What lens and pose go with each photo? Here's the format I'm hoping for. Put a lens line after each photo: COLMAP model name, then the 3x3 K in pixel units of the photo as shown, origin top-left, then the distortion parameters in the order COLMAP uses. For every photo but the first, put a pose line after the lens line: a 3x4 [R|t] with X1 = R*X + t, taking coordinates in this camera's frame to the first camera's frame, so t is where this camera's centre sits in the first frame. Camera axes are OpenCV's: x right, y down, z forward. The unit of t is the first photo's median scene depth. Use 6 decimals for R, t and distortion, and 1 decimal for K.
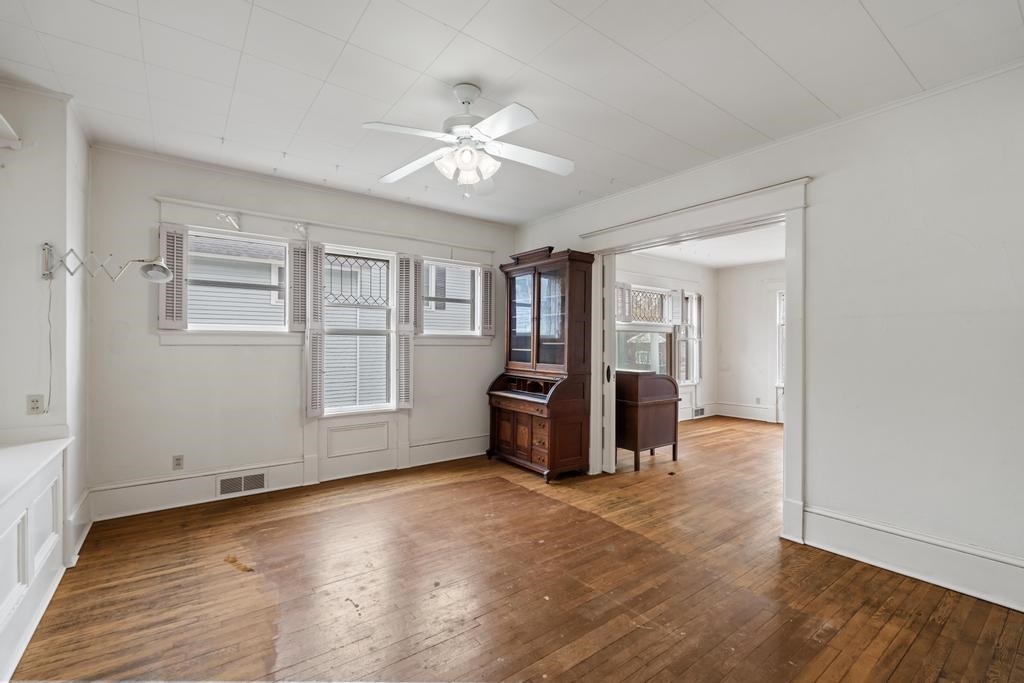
lens RADIAL K [[455.1, 0, 513.5], [0, 455.1, 336.7], [0, 0, 1]] dist [-0.006504, 0.000447]
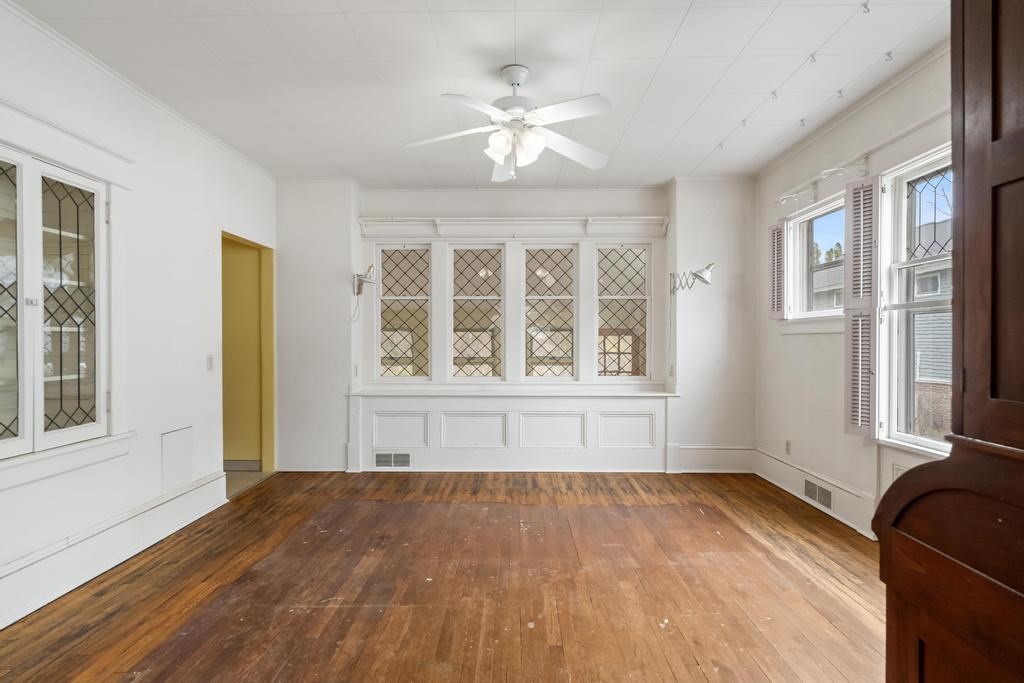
lens RADIAL K [[505.5, 0, 512.8], [0, 505.5, 345.5], [0, 0, 1]] dist [-0.002761, -0.000111]
pose [[-0.621611, 0.005560, -0.783306, 0.672989], [0.013342, 0.999905, -0.003491, 0.047972], [0.783212, -0.012621, -0.621626, 1.489422]]
